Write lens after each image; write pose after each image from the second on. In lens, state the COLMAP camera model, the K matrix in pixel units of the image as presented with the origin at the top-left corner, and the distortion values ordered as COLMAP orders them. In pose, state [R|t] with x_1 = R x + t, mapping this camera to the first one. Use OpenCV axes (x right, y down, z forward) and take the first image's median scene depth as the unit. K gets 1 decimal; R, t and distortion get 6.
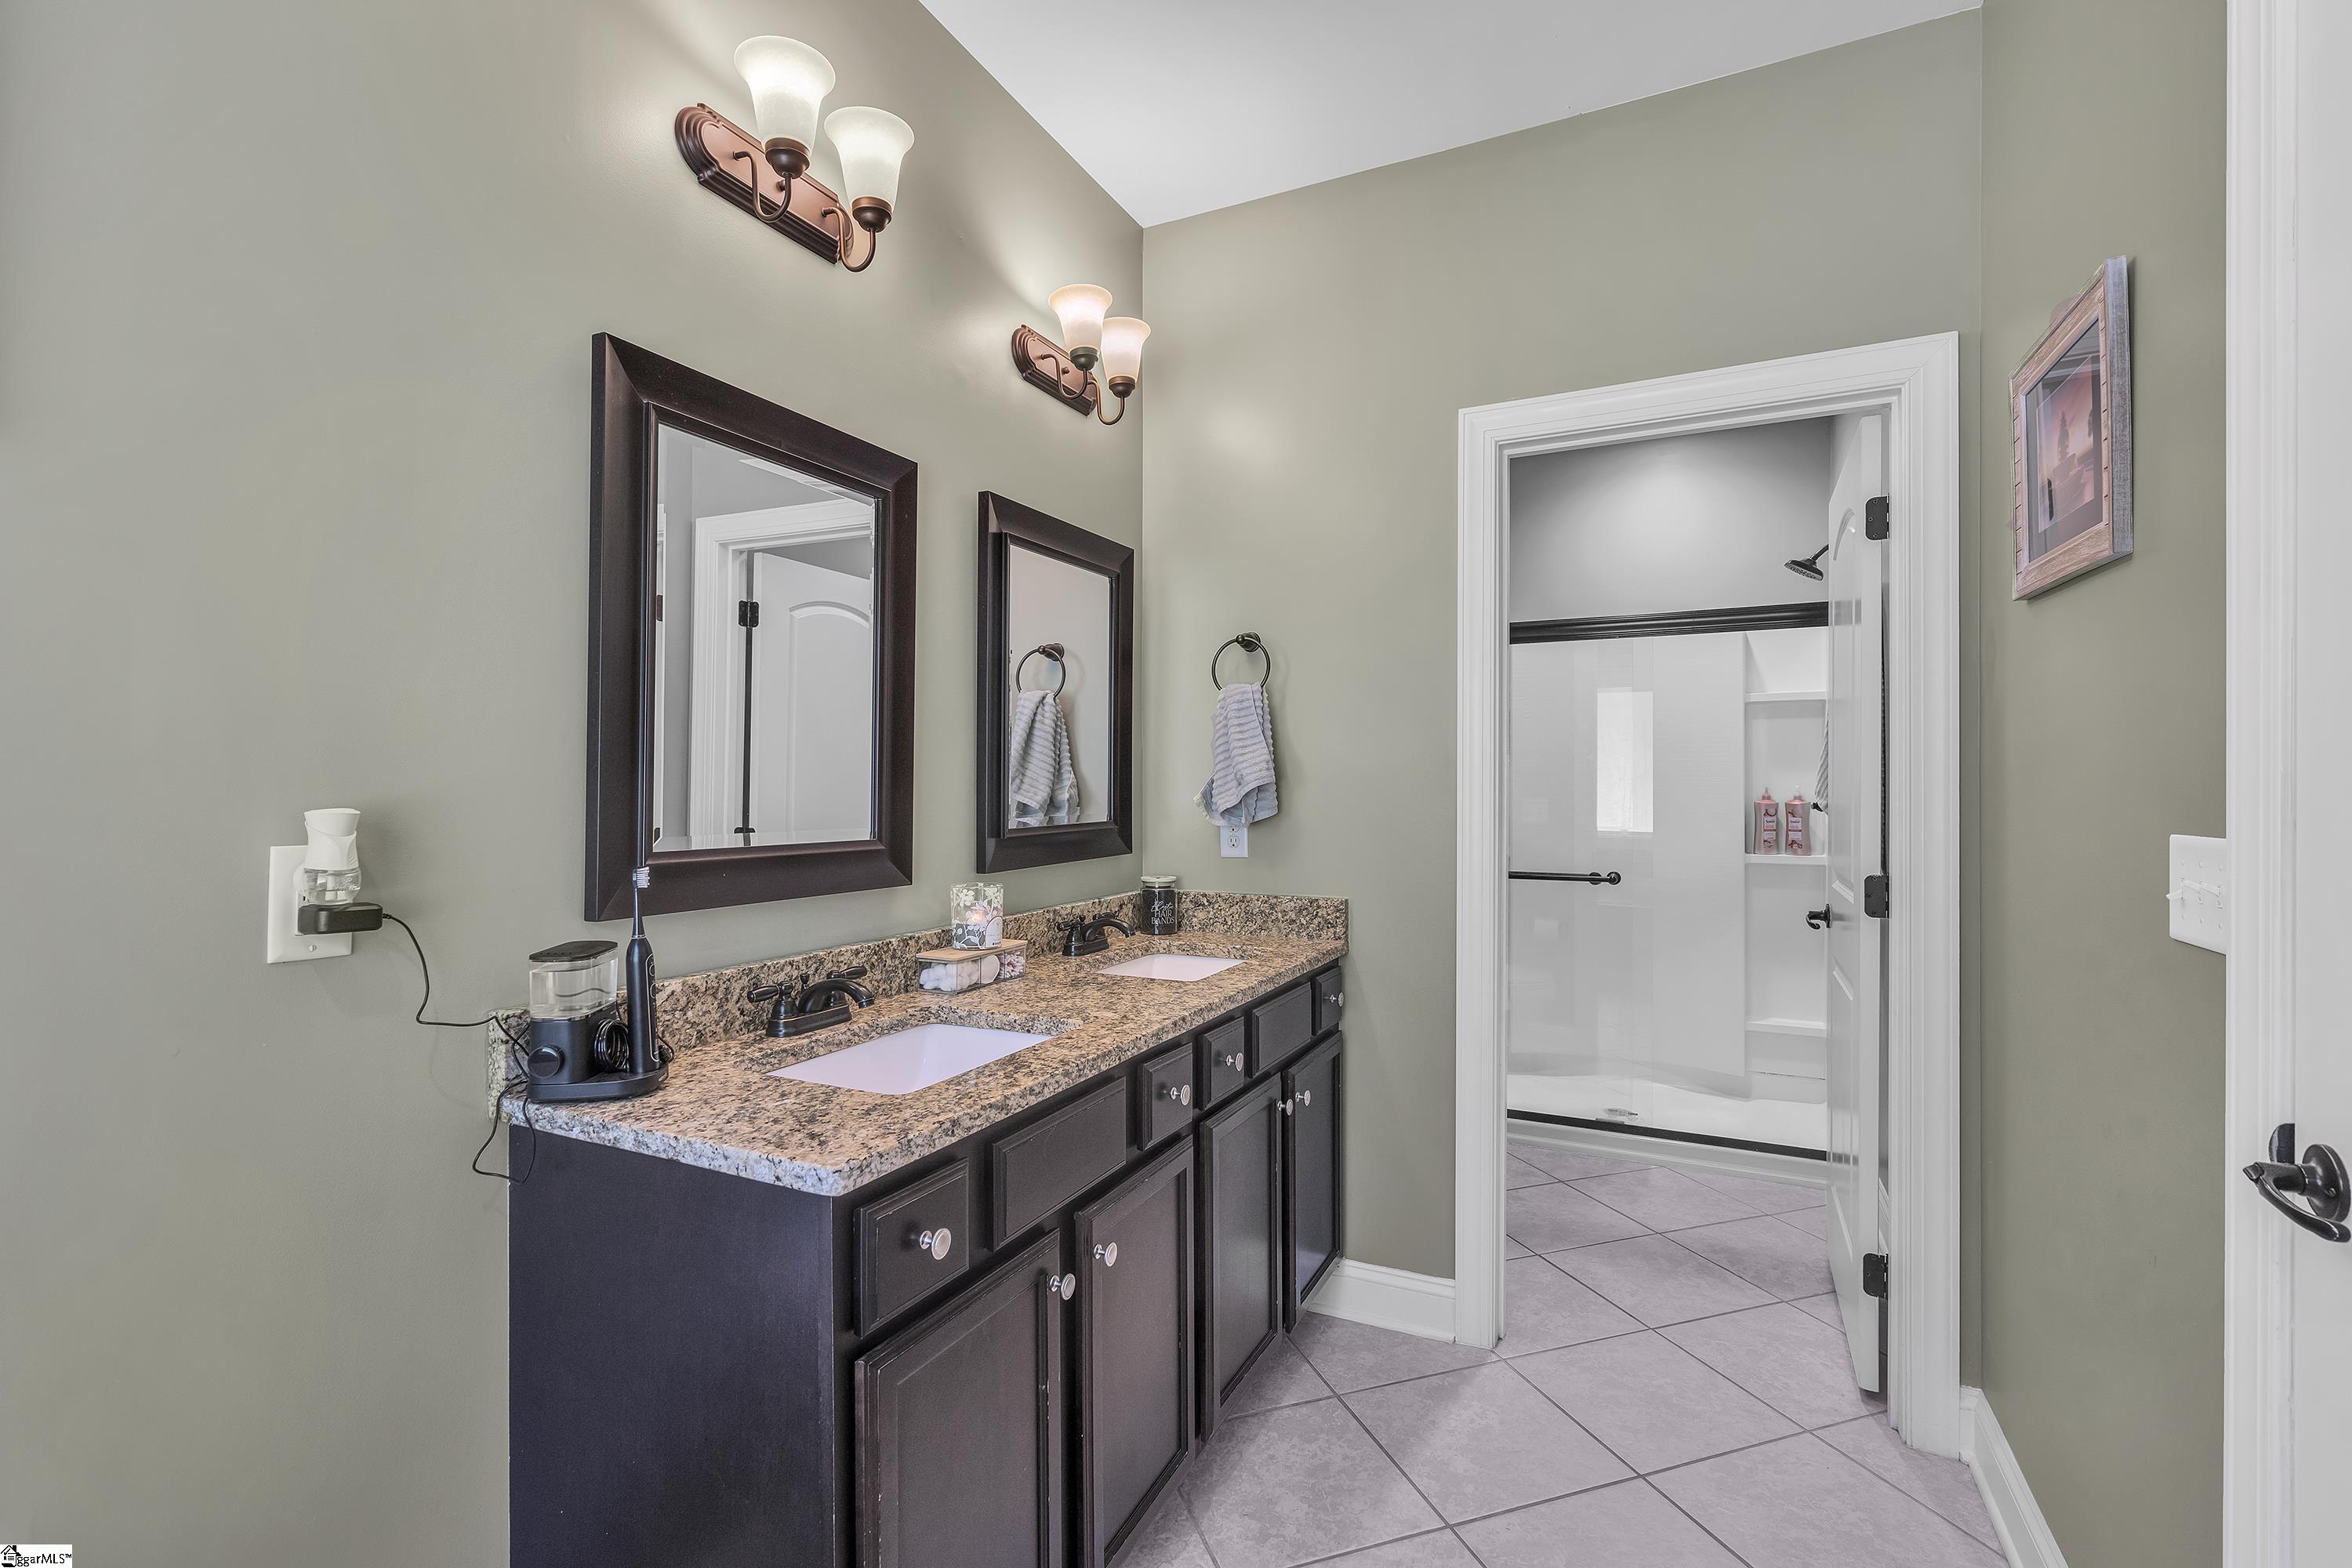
lens RADIAL K [[1050.1, 0, 1168.9], [0, 1050.1, 779.7], [0, 0, 1]] dist [-0.001646, 0.000054]
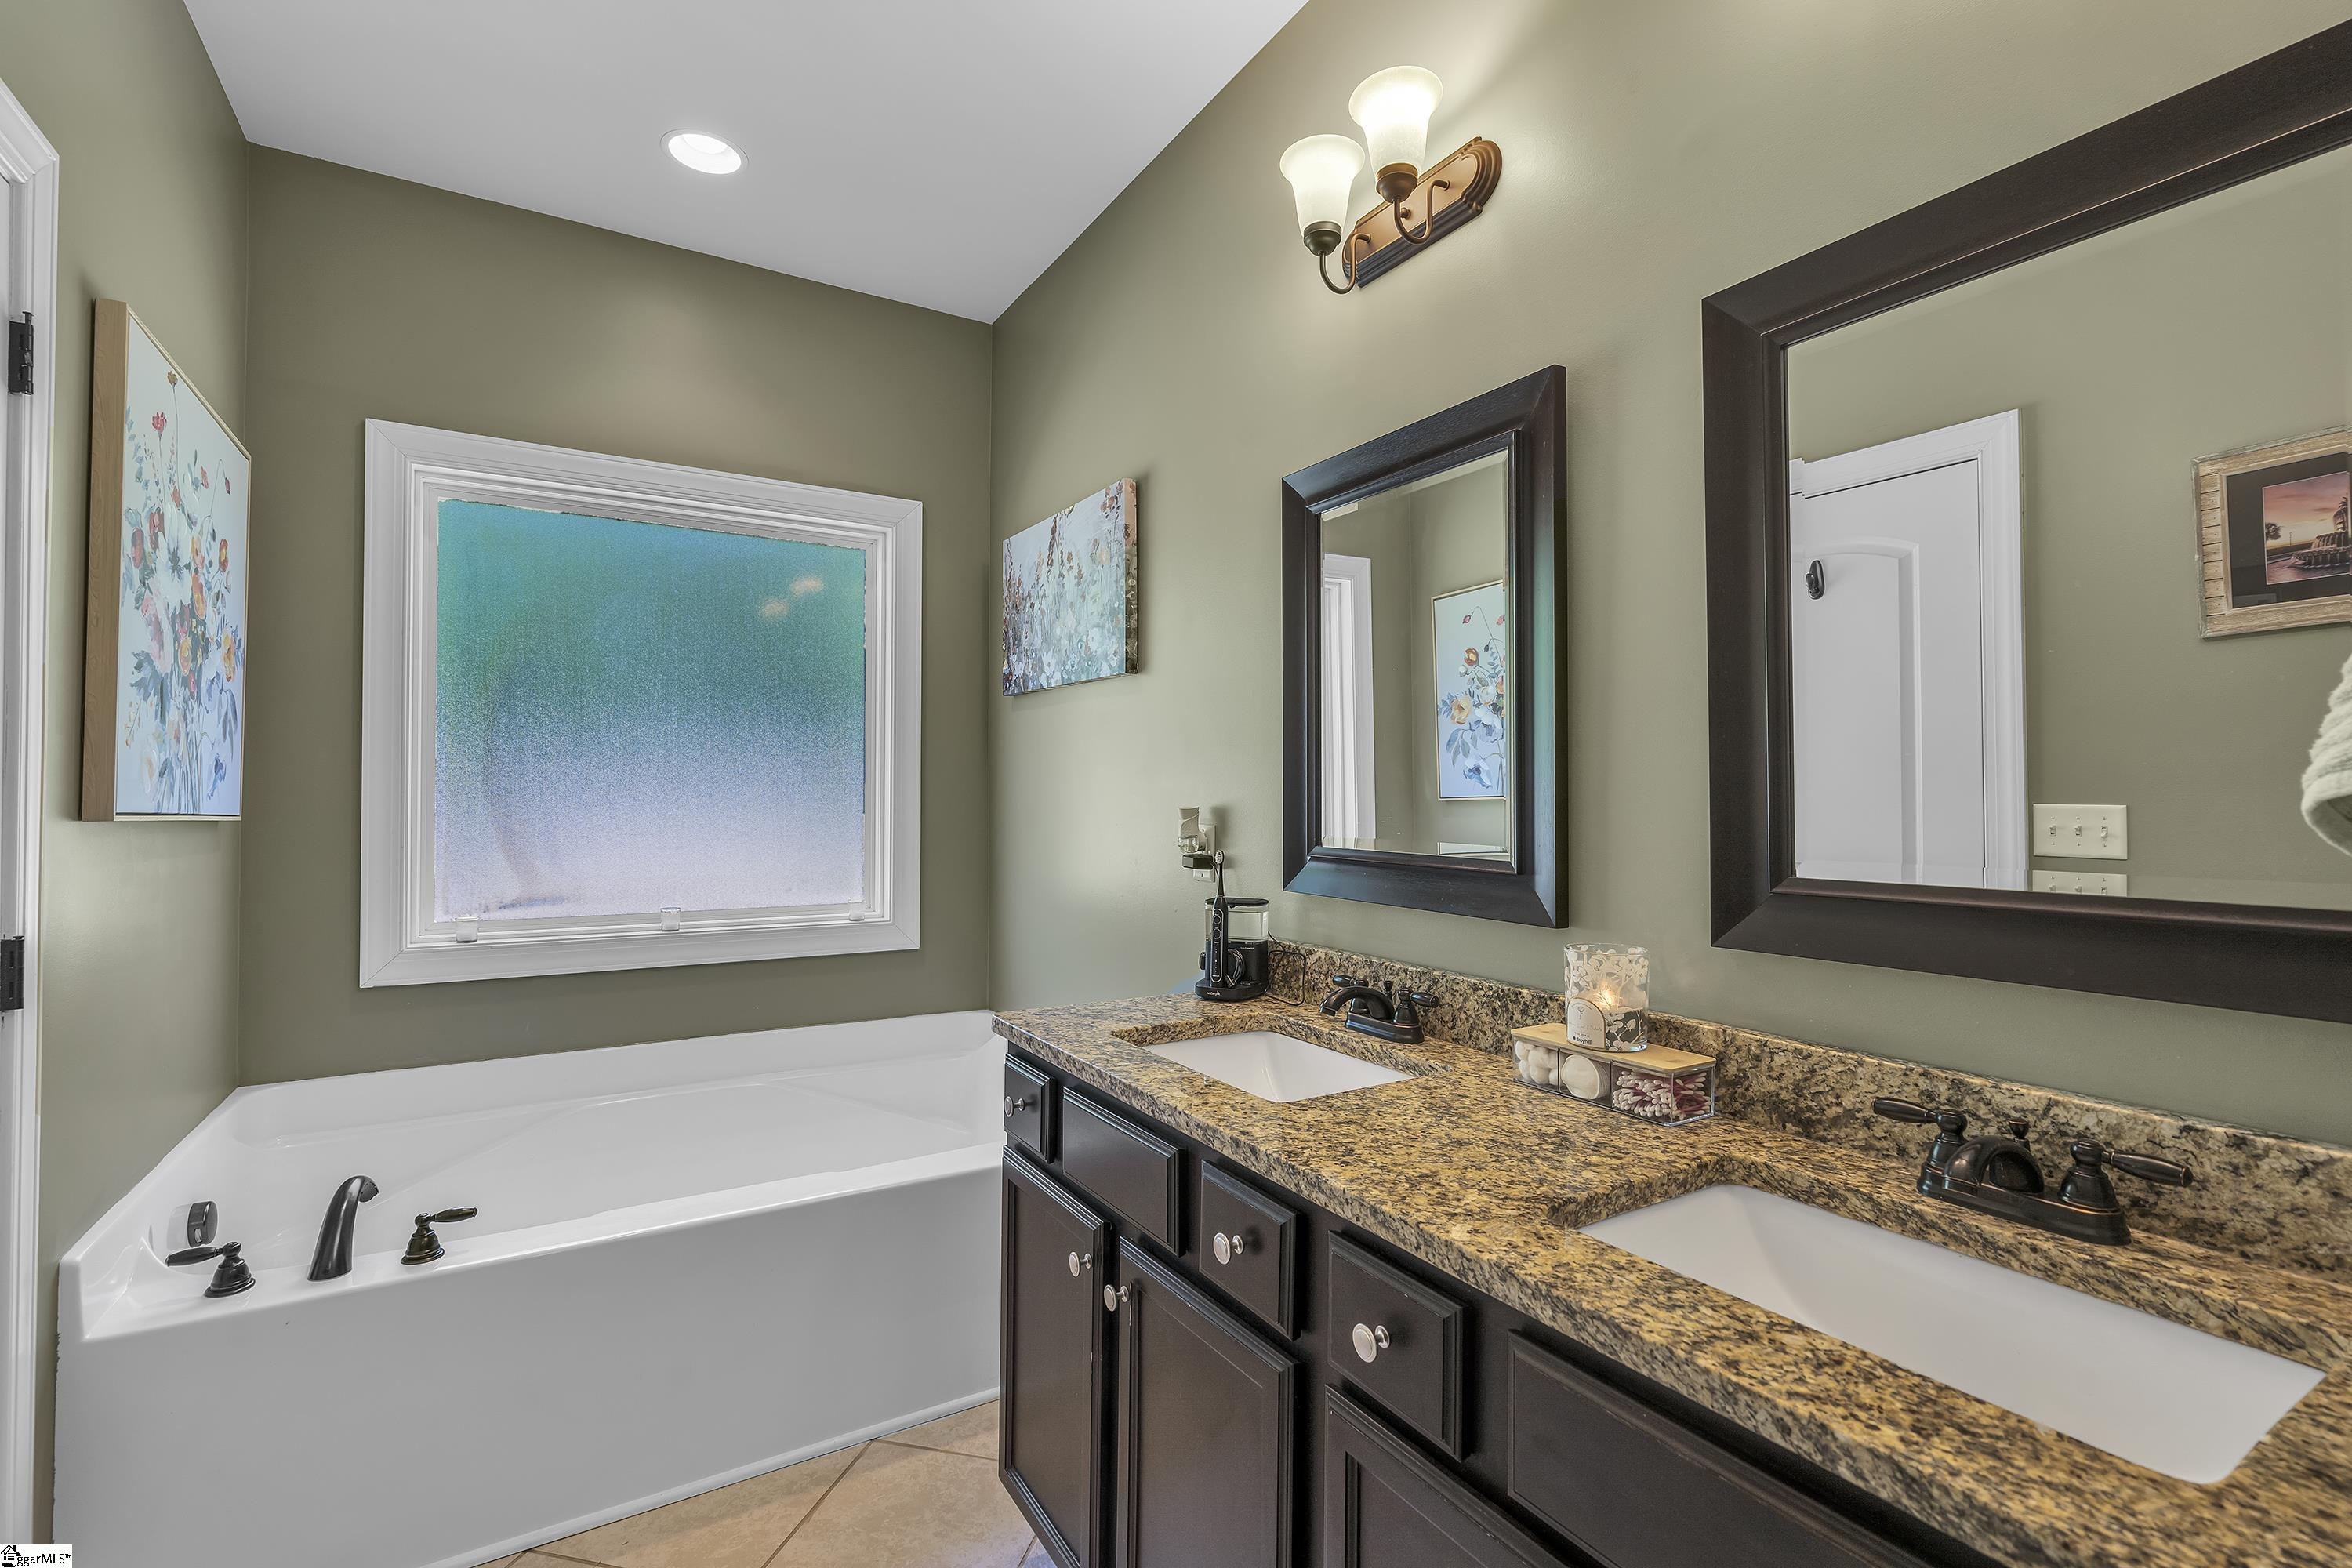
lens RADIAL K [[1050.1, 0, 1168.9], [0, 1050.1, 779.7], [0, 0, 1]] dist [-0.001646, 0.000054]
pose [[-0.541624, -0.015387, -0.840480, 0.566491], [0.002961, 0.999791, -0.020212, 0.009119], [0.840616, -0.013436, -0.541465, 1.245562]]
